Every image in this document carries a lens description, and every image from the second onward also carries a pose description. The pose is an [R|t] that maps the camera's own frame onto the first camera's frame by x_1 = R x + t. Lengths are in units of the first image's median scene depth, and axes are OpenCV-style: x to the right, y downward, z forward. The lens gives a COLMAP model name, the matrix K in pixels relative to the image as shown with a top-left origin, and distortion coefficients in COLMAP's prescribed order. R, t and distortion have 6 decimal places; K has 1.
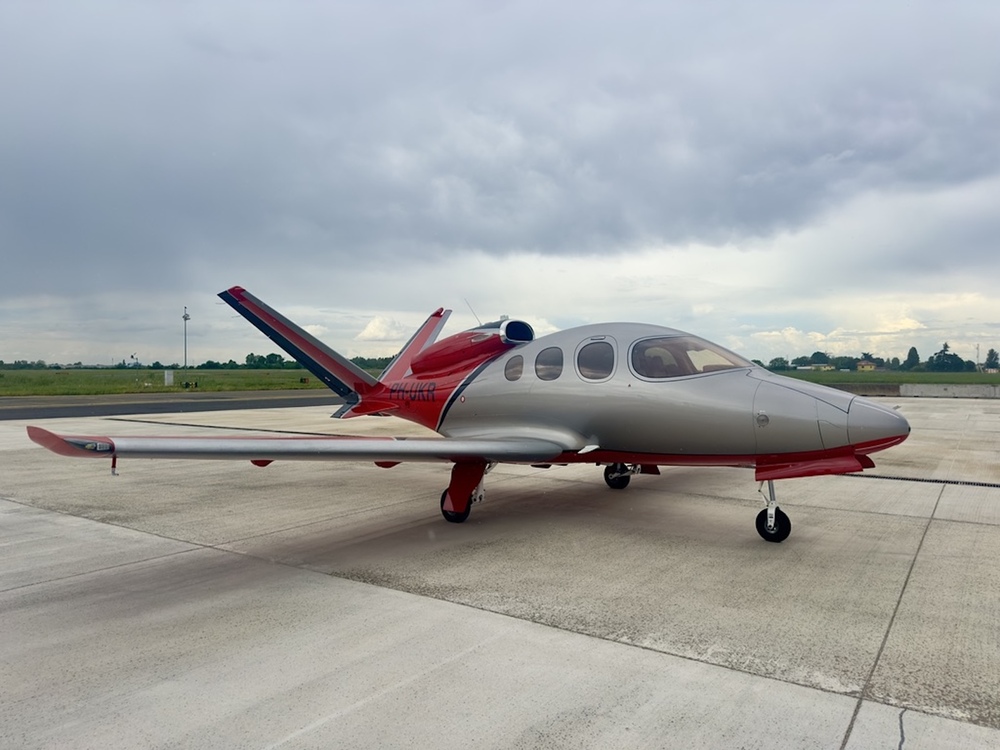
lens RADIAL K [[707.5, 0, 500.0], [0, 707.5, 375.0], [0, 0, 1]] dist [0.007609, -0.001561]
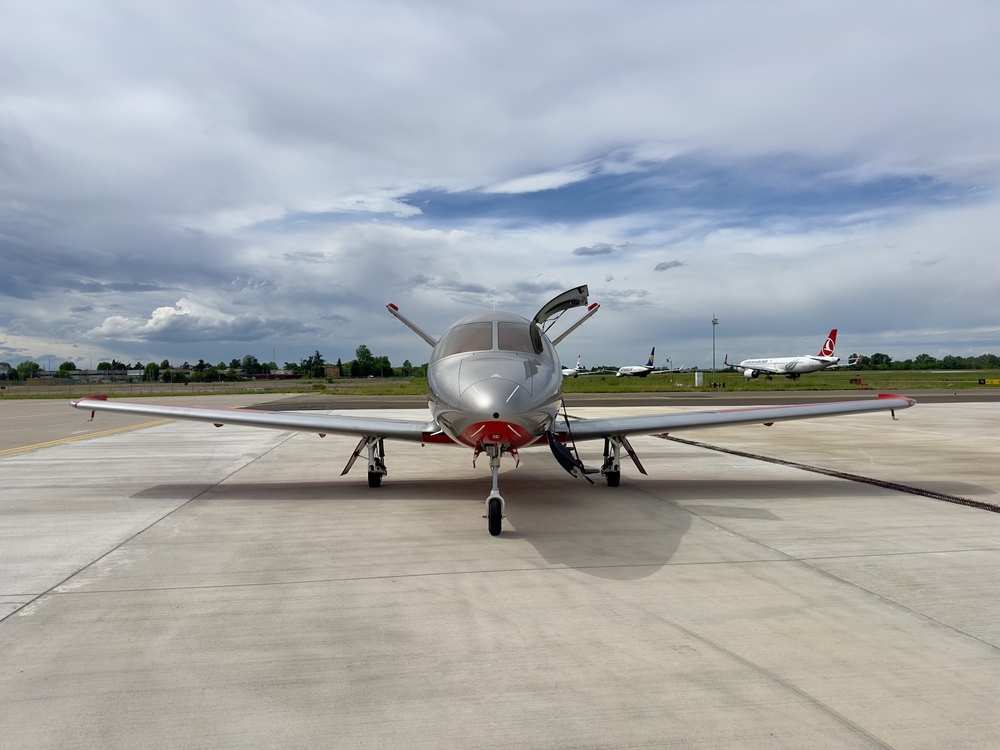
lens RADIAL K [[707.5, 0, 500.0], [0, 707.5, 375.0], [0, 0, 1]] dist [0.007609, -0.001561]
pose [[0.672115, -0.008739, -0.740395, 0.127996], [0.005959, 0.999962, -0.006394, 0.003122], [0.740422, -0.000114, 0.672142, 0.044769]]
